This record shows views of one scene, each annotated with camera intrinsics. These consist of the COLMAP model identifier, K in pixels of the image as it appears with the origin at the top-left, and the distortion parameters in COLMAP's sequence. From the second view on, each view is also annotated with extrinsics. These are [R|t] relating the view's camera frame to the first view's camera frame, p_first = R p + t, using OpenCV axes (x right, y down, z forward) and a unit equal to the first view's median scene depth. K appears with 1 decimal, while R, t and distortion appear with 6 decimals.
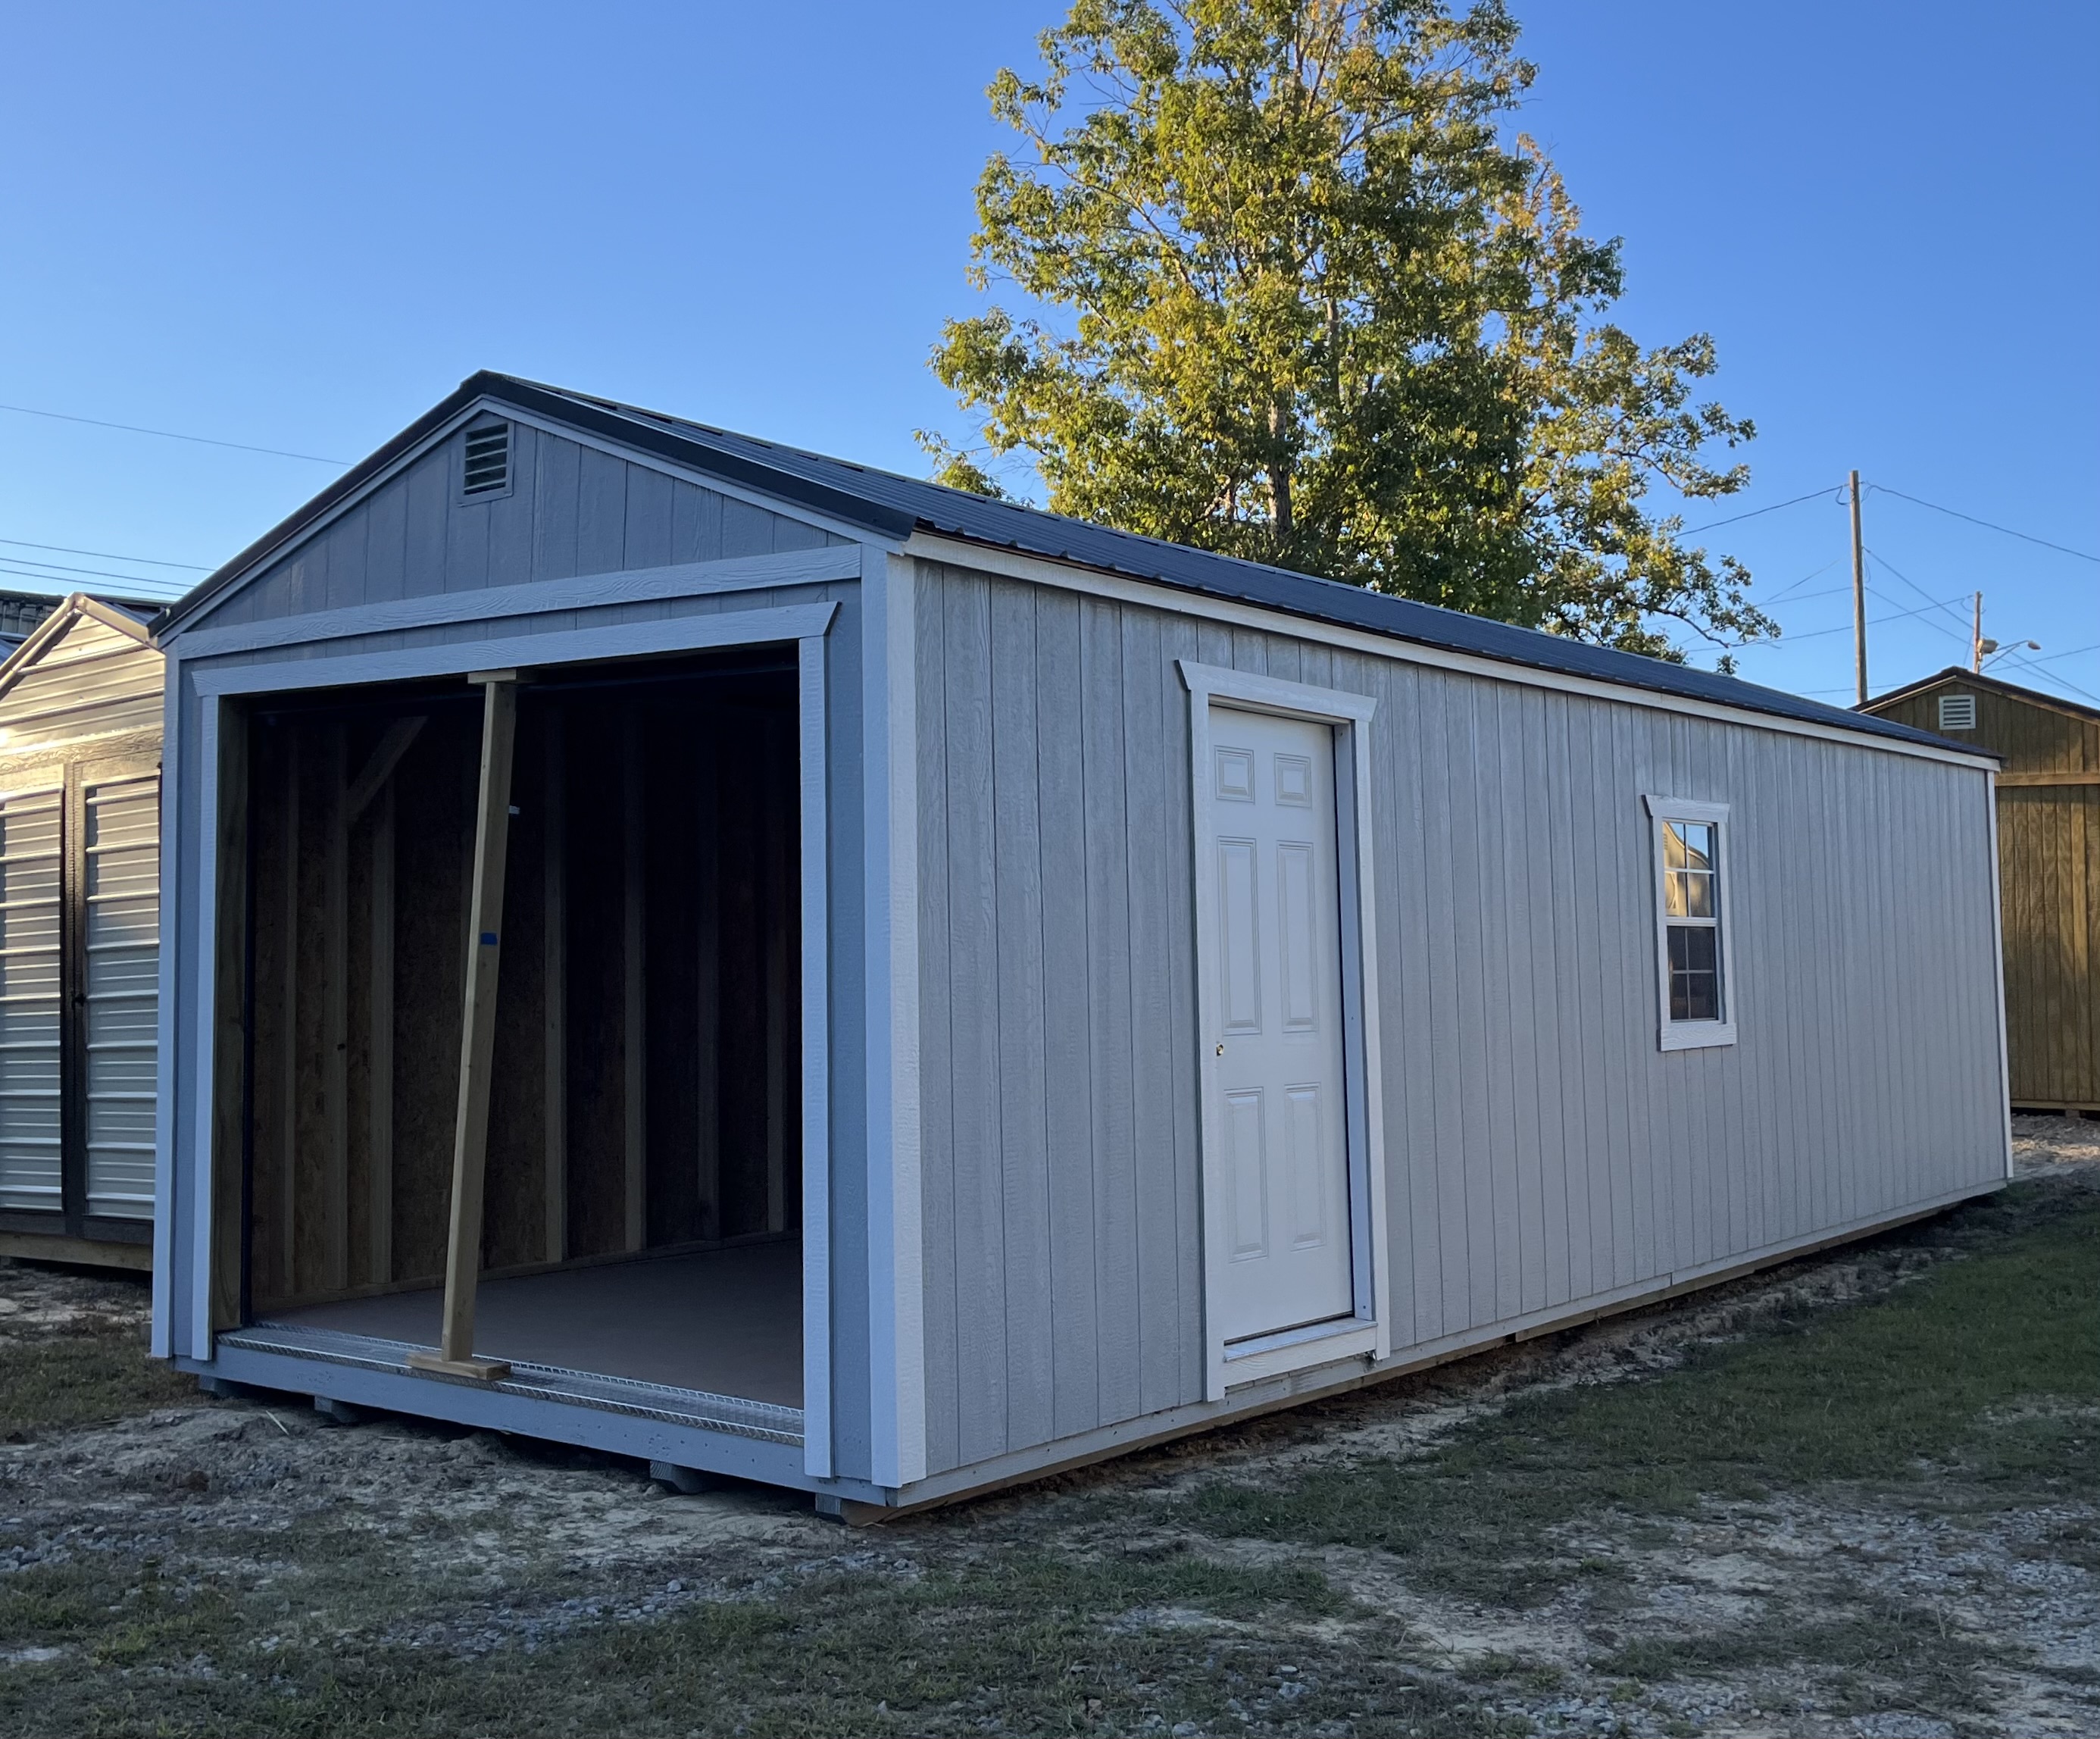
lens RADIAL K [[2337.5, 0, 968.7], [0, 2337.5, 784.3], [0, 0, 1]] dist [0.127324, -0.270715]
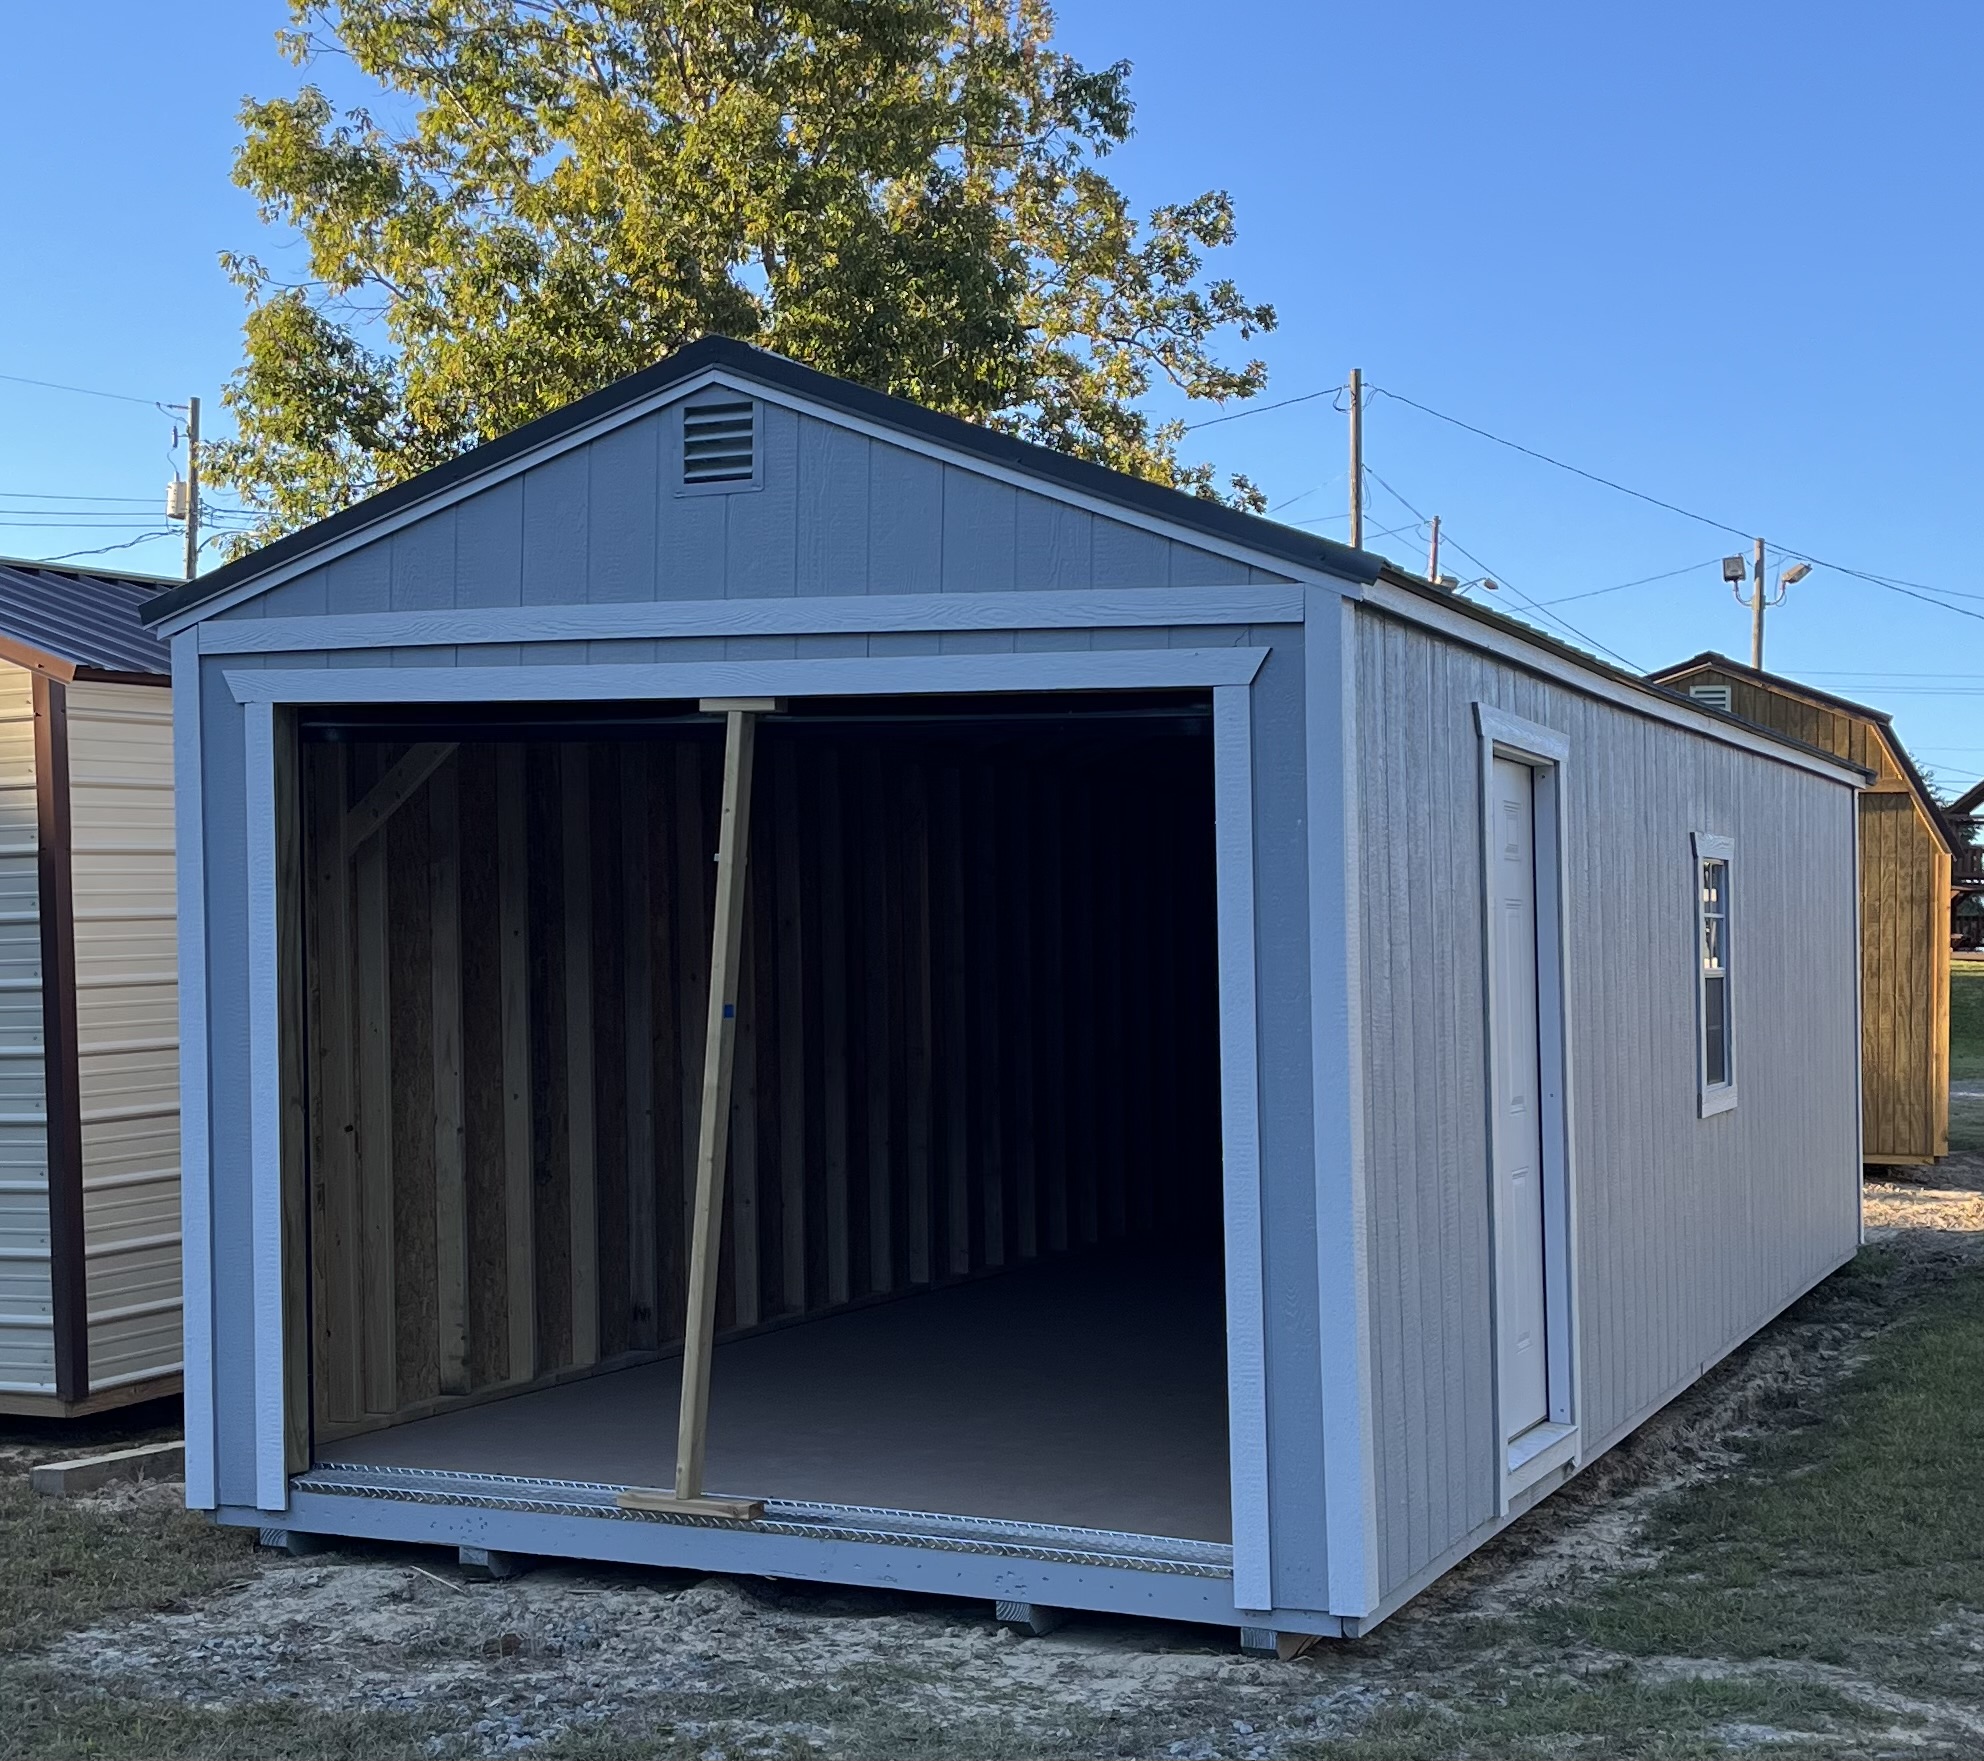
lens RADIAL K [[3005.7, 0, 991.7], [0, 3005.7, 951.8], [0, 0, 1]] dist [0.286631, -1.326558]
pose [[0.972895, 0.007392, 0.231129, -0.321580], [-0.023210, 0.997563, 0.065795, -0.026913], [-0.230079, -0.069376, 0.970696, -0.076972]]
